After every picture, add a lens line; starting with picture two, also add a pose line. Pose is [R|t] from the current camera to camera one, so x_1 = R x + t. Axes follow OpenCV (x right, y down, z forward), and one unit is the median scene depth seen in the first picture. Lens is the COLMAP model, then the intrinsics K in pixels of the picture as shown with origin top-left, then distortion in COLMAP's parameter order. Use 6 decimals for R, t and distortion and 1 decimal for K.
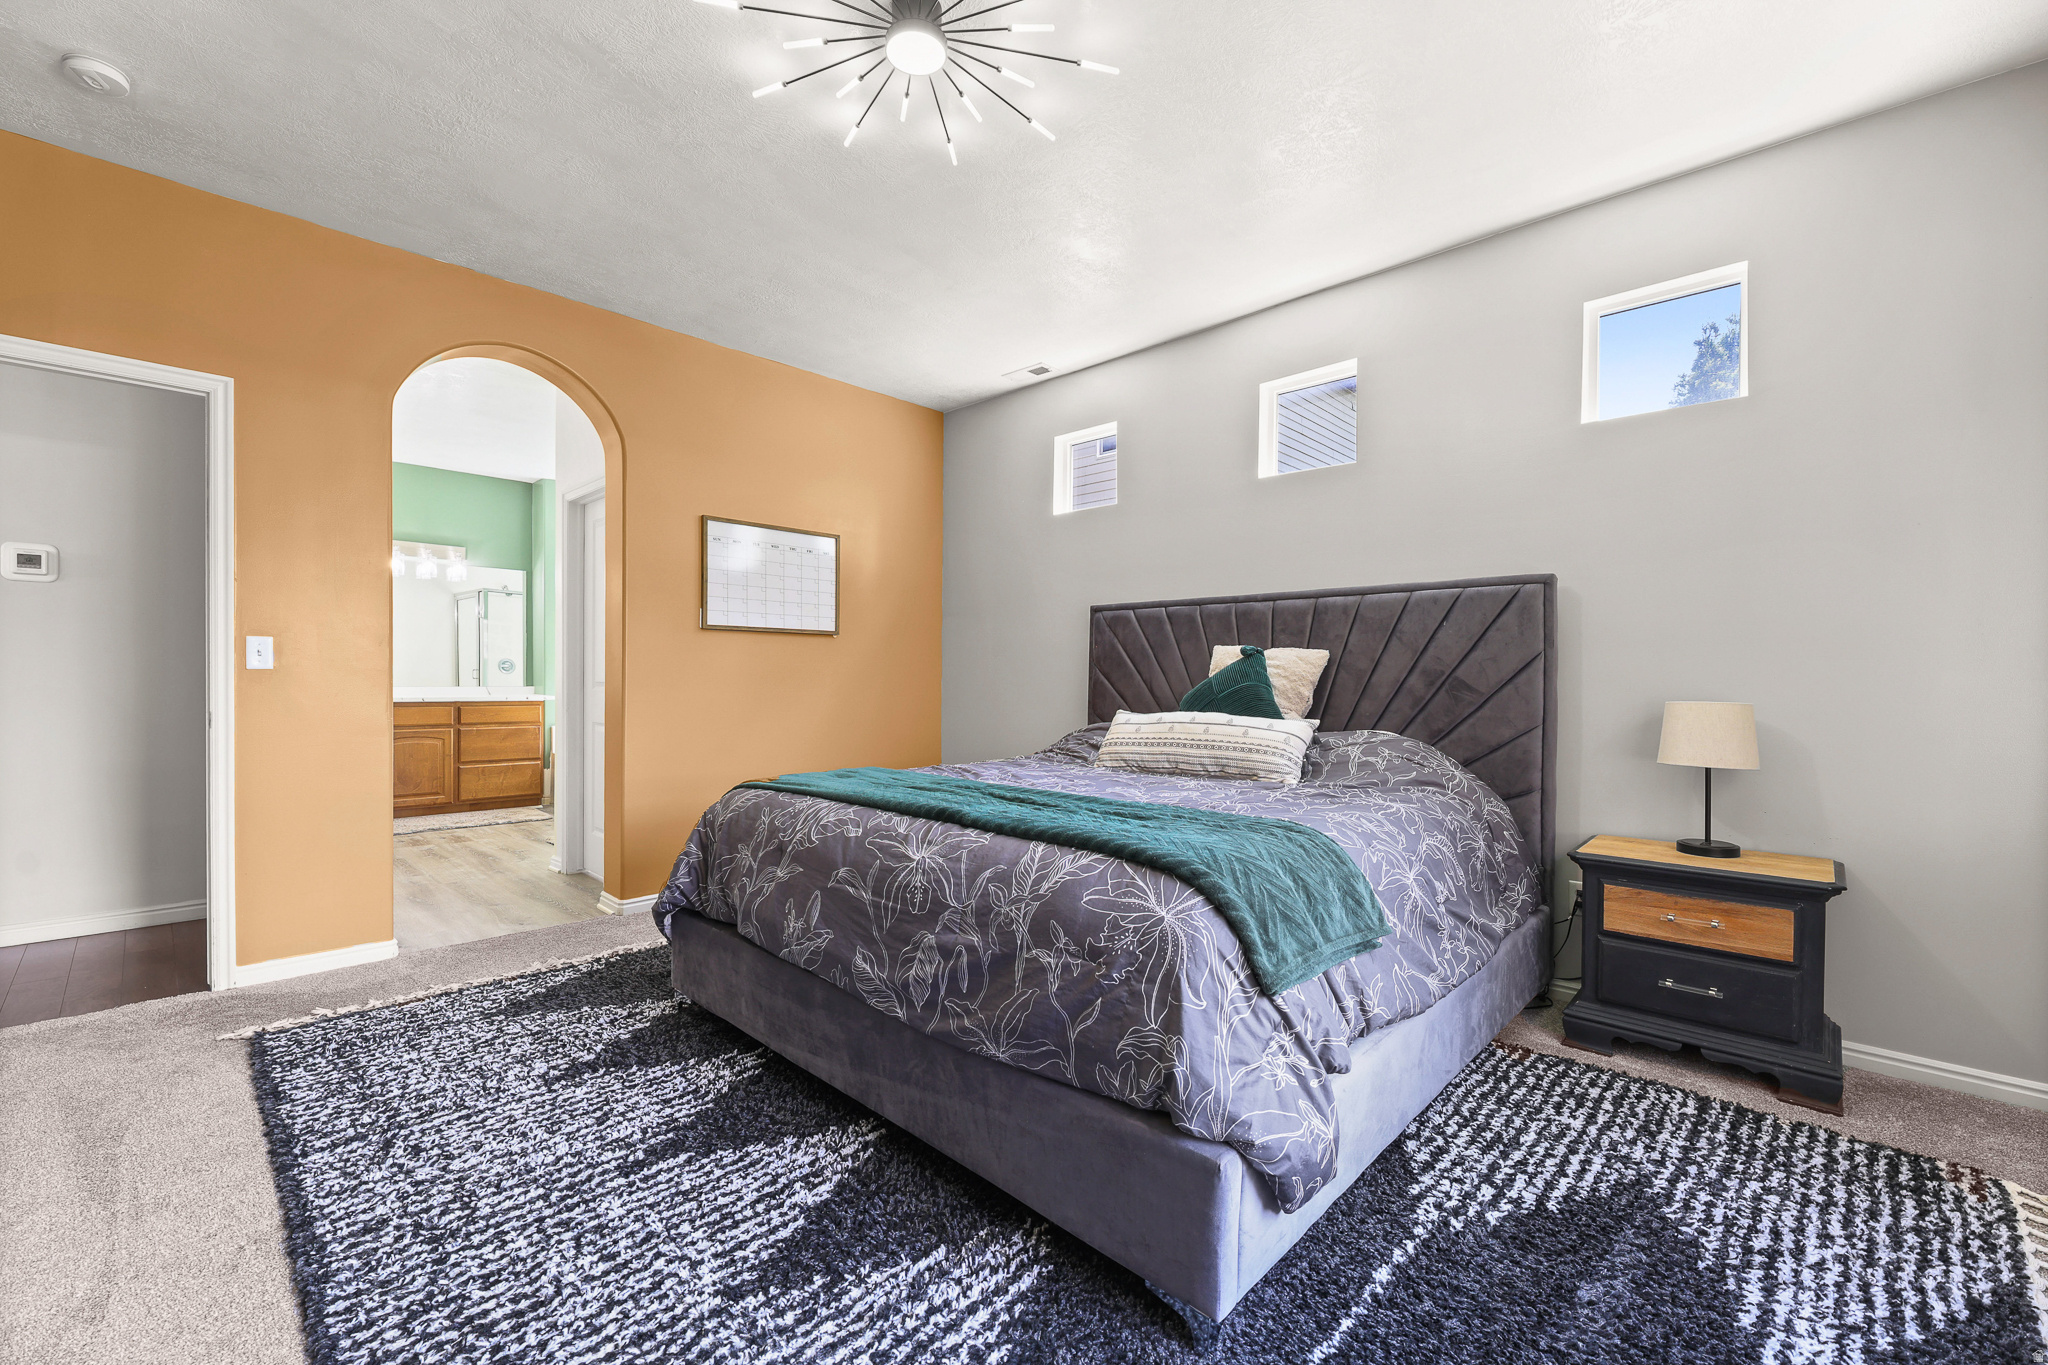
lens RADIAL K [[849.9, 0, 1035.6], [0, 849.9, 678.0], [0, 0, 1]] dist [0.004548, -0.003930]
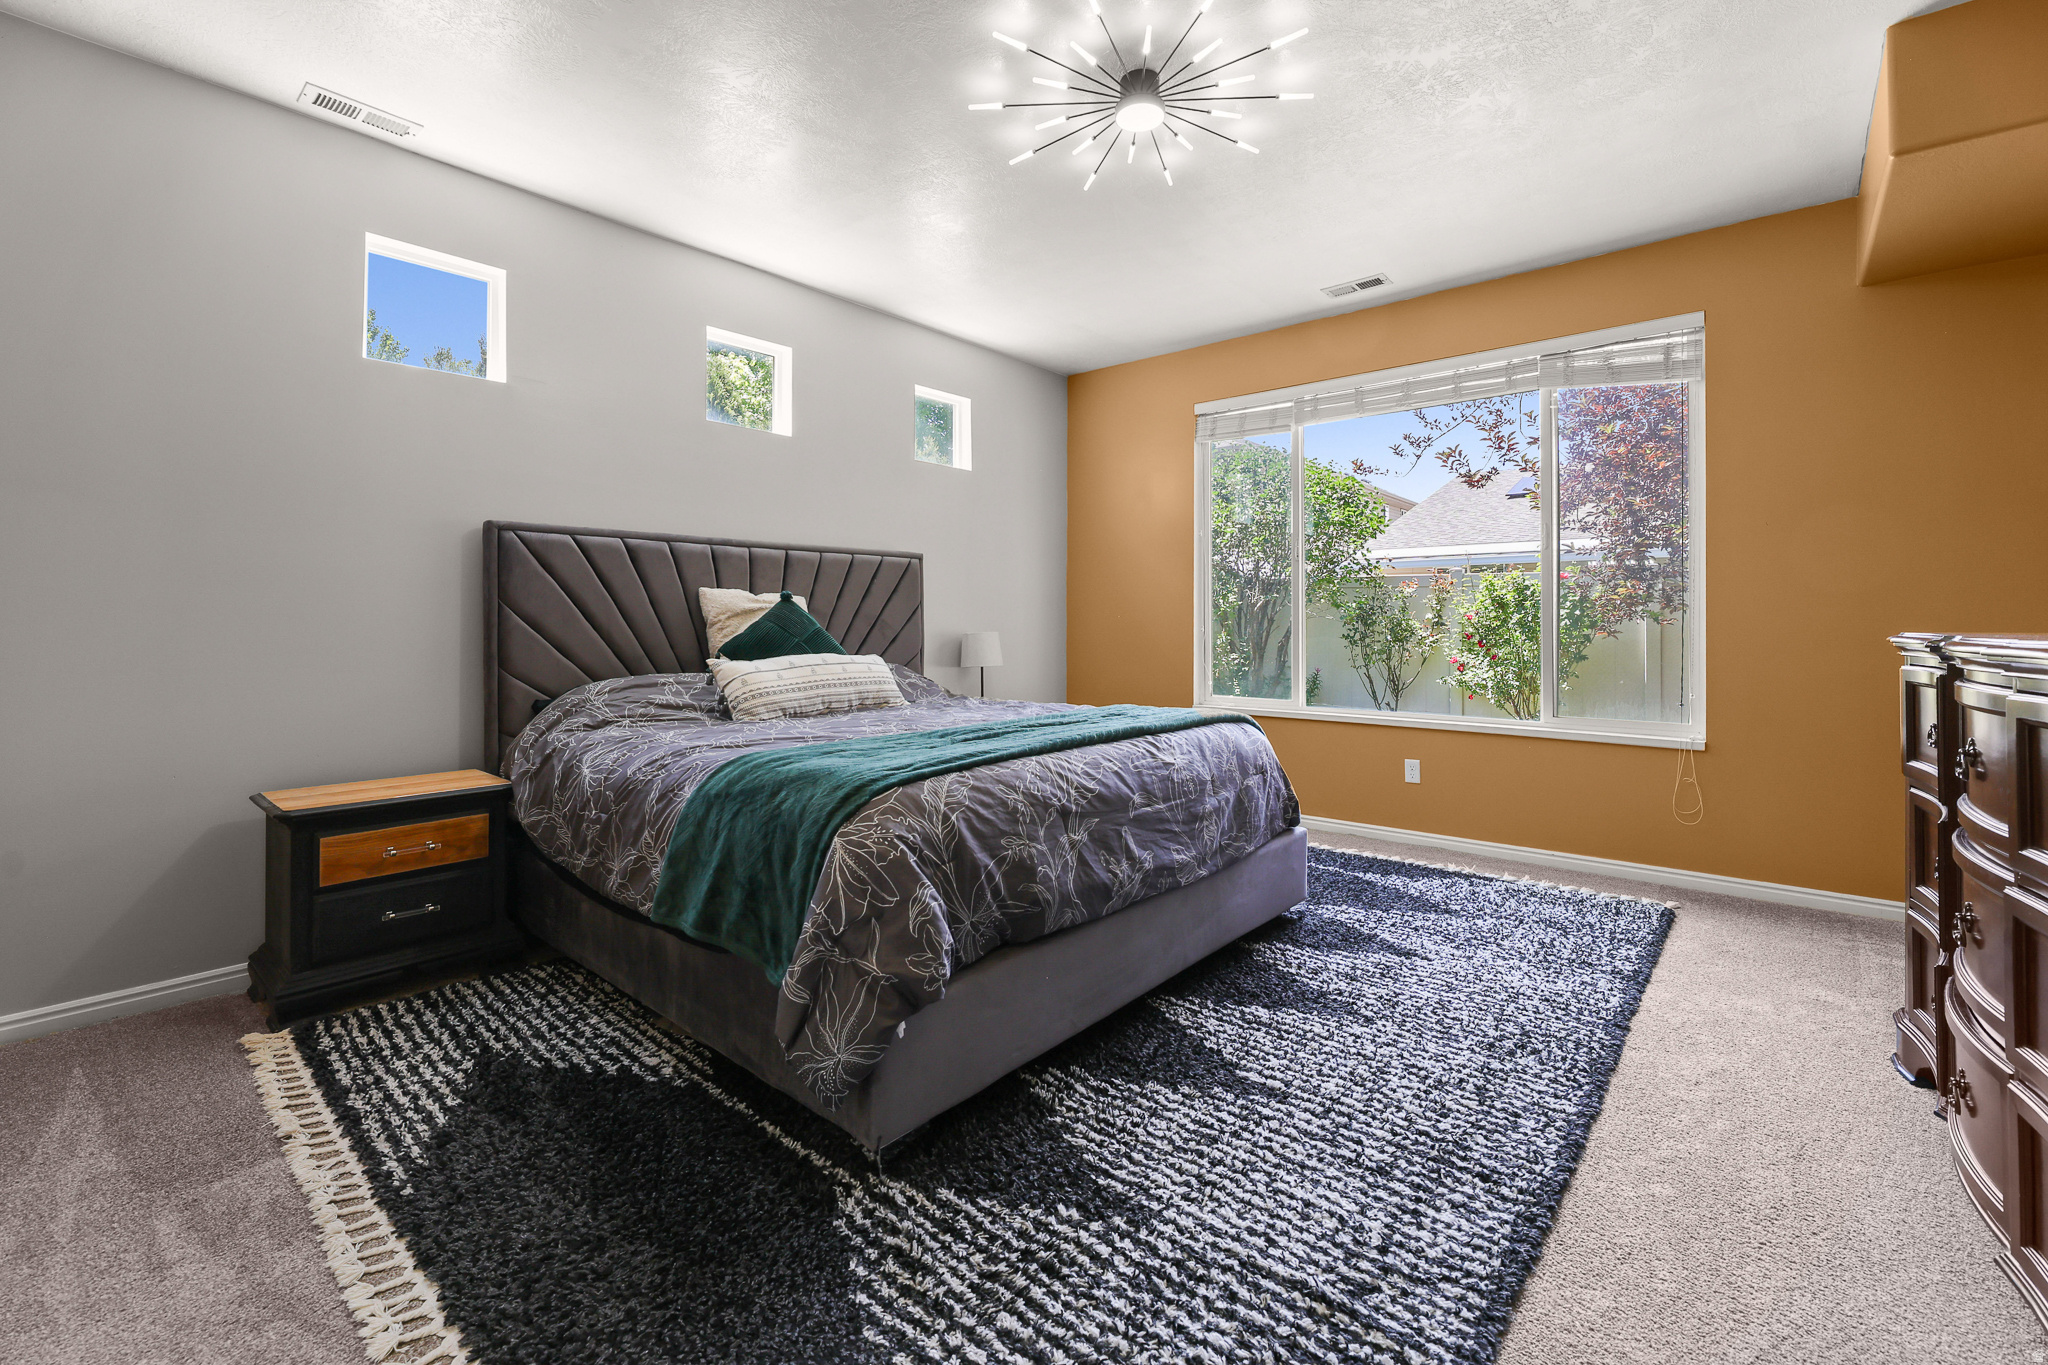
lens RADIAL K [[849.9, 0, 1018.3], [0, 849.9, 616.4], [0, 0, 1]] dist [0.004548, -0.003930]
pose [[-0.030572, -0.002291, 0.999530, -0.923355], [0.002245, 0.999995, 0.002361, -0.009564], [-0.999530, 0.002316, -0.030567, 0.825388]]
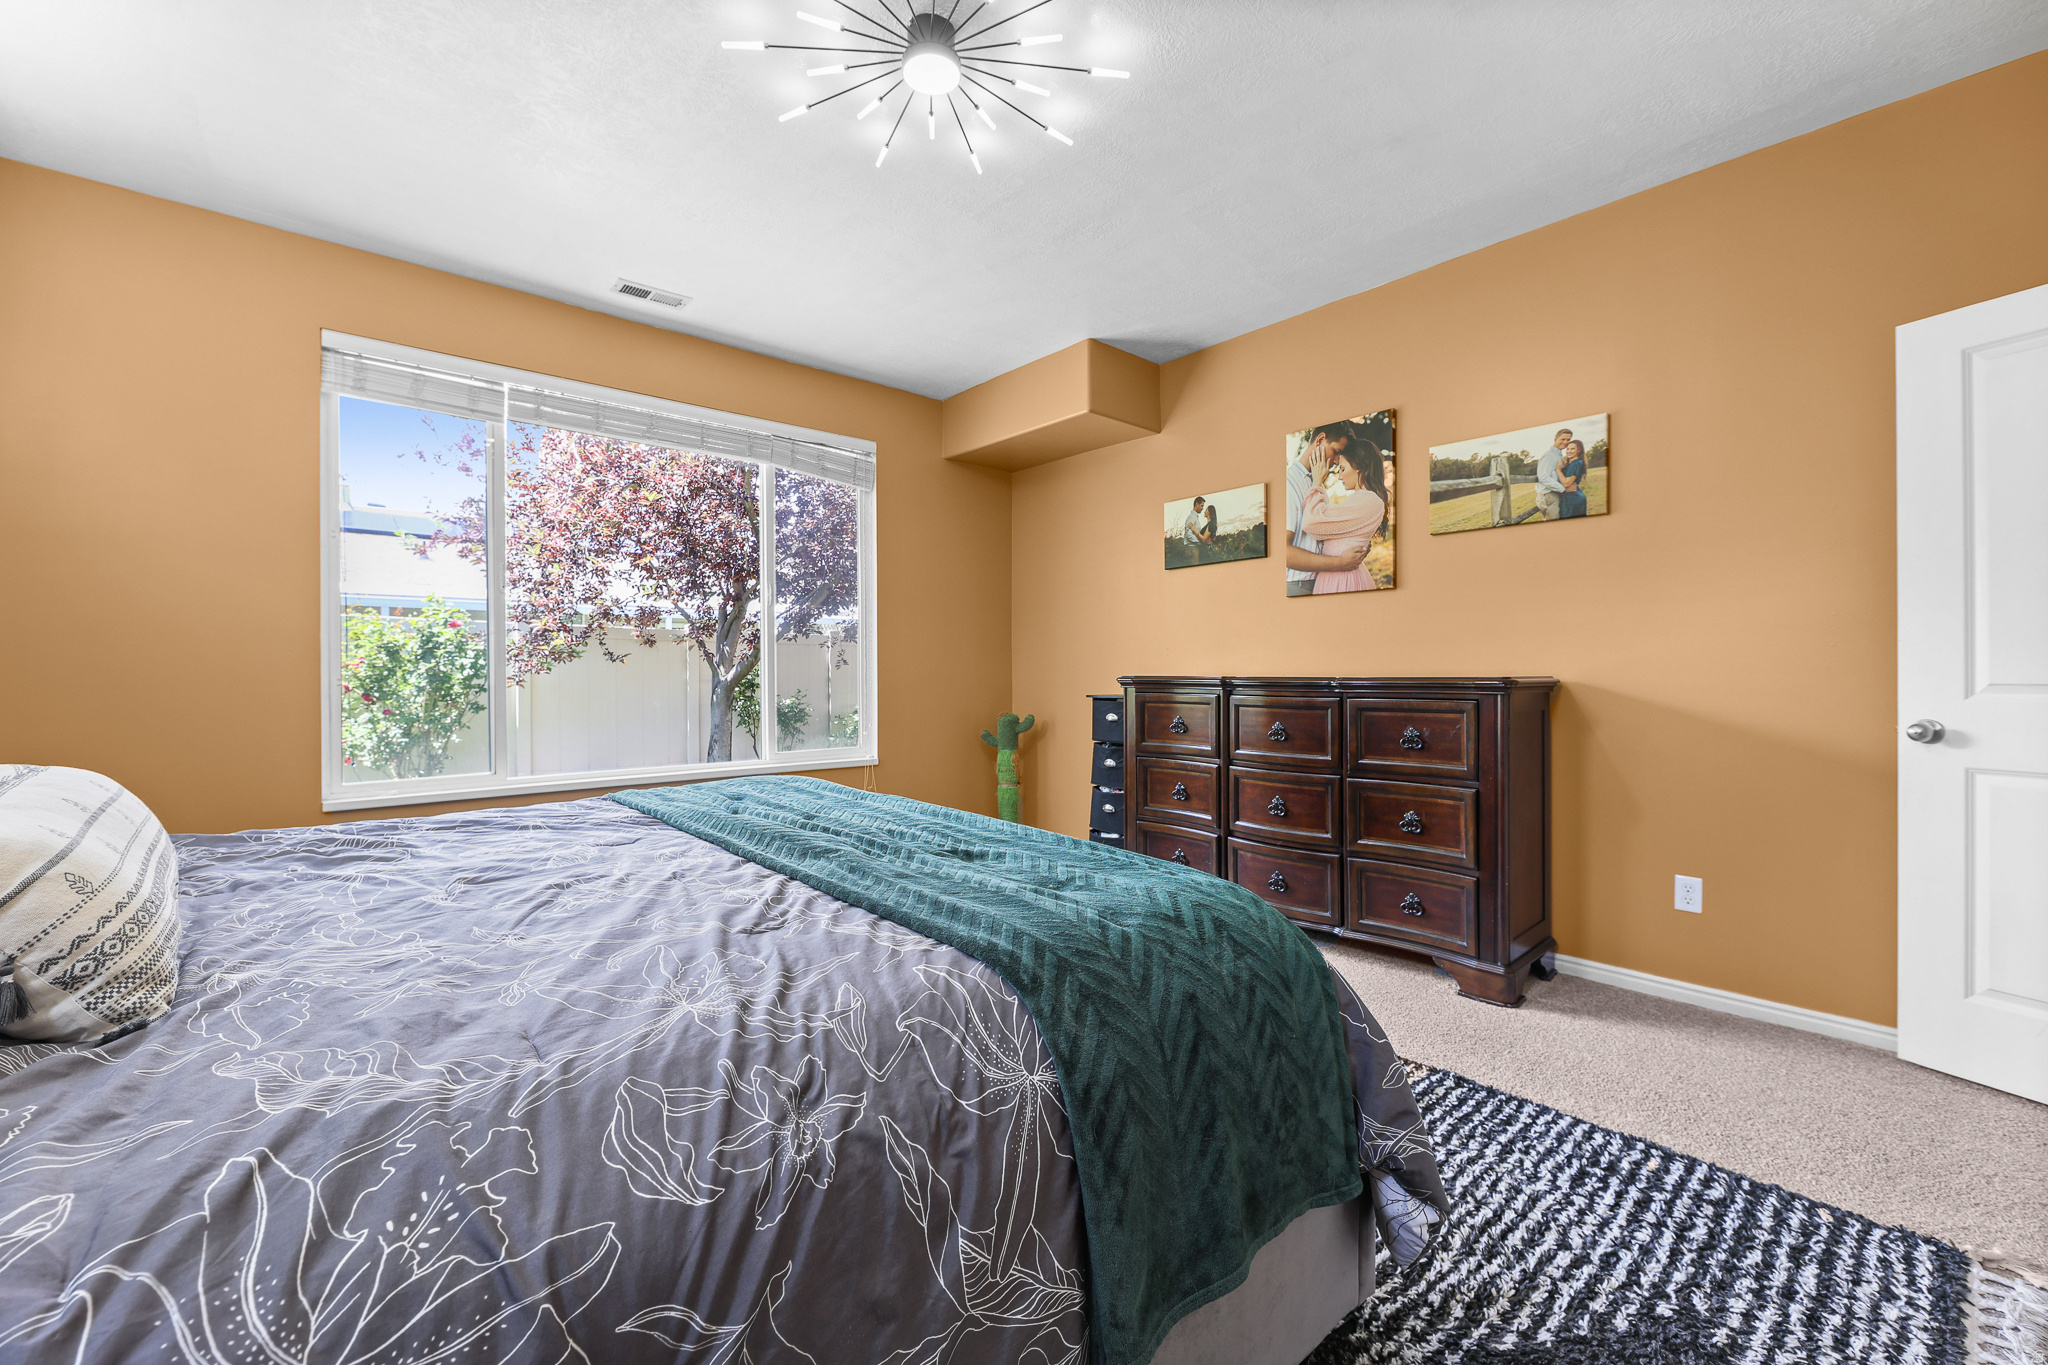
lens RADIAL K [[849.9, 0, 1015.4], [0, 849.9, 669.7], [0, 0, 1]] dist [0.004548, -0.003930]
pose [[-0.993316, -0.002498, 0.115398, -0.247603], [-0.001928, 0.999985, 0.005055, -0.005591], [-0.115409, 0.004799, -0.993306, 1.372613]]
